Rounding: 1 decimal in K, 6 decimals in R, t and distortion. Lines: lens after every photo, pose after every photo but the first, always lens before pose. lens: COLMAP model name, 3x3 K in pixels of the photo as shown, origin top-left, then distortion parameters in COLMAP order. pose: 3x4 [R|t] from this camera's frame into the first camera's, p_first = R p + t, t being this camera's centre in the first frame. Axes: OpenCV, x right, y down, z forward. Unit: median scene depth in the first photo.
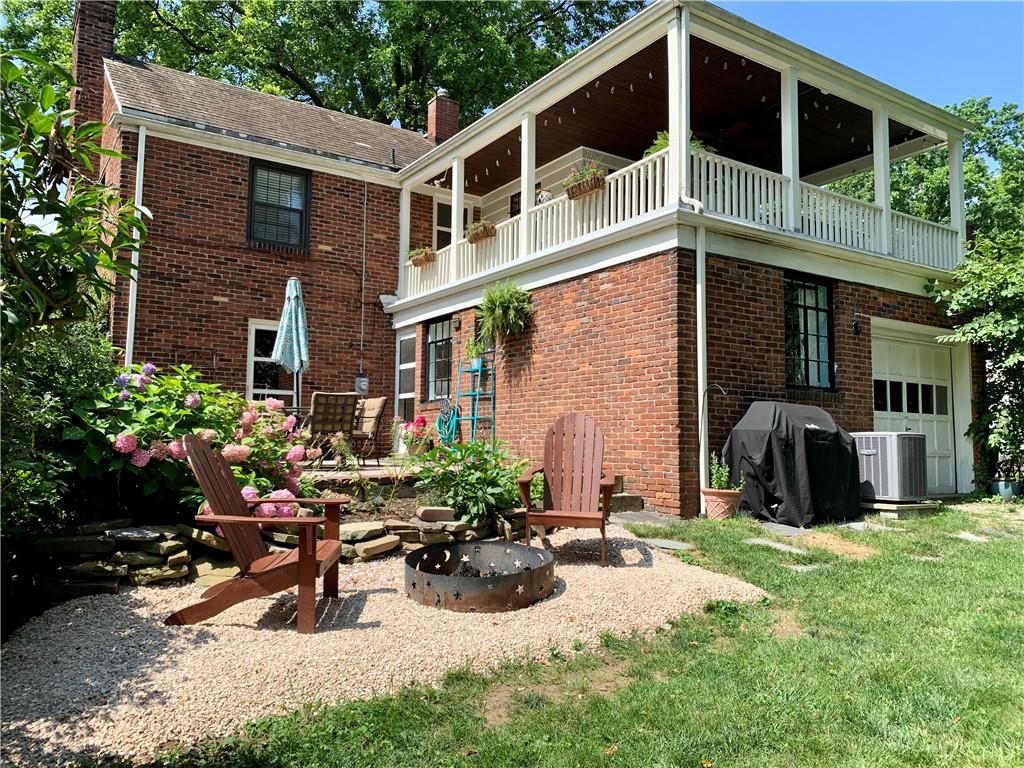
lens RADIAL K [[788.4, 0, 512.4], [0, 788.4, 383.7], [0, 0, 1]] dist [0.041141, -0.005364]
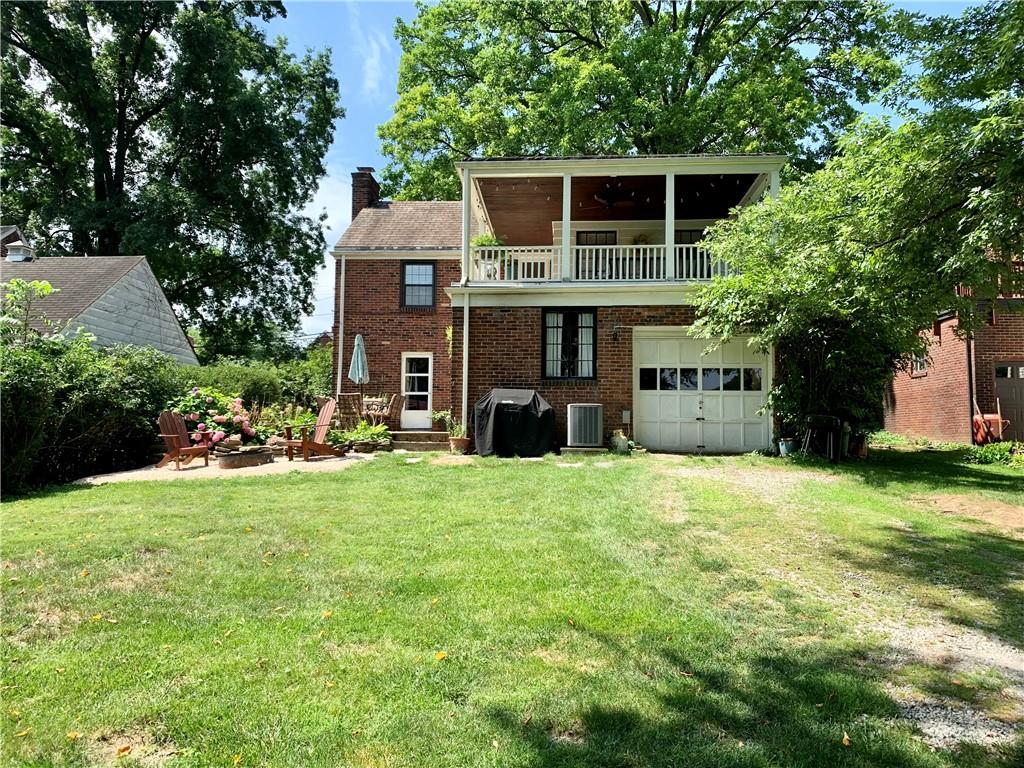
lens RADIAL K [[788.4, 0, 510.7], [0, 788.4, 383.9], [0, 0, 1]] dist [0.041141, -0.005364]
pose [[0.792046, -0.047609, -0.608602, 0.945704], [0.048826, 0.998701, -0.014582, 0.026053], [0.608505, -0.018167, 0.793342, -0.246463]]
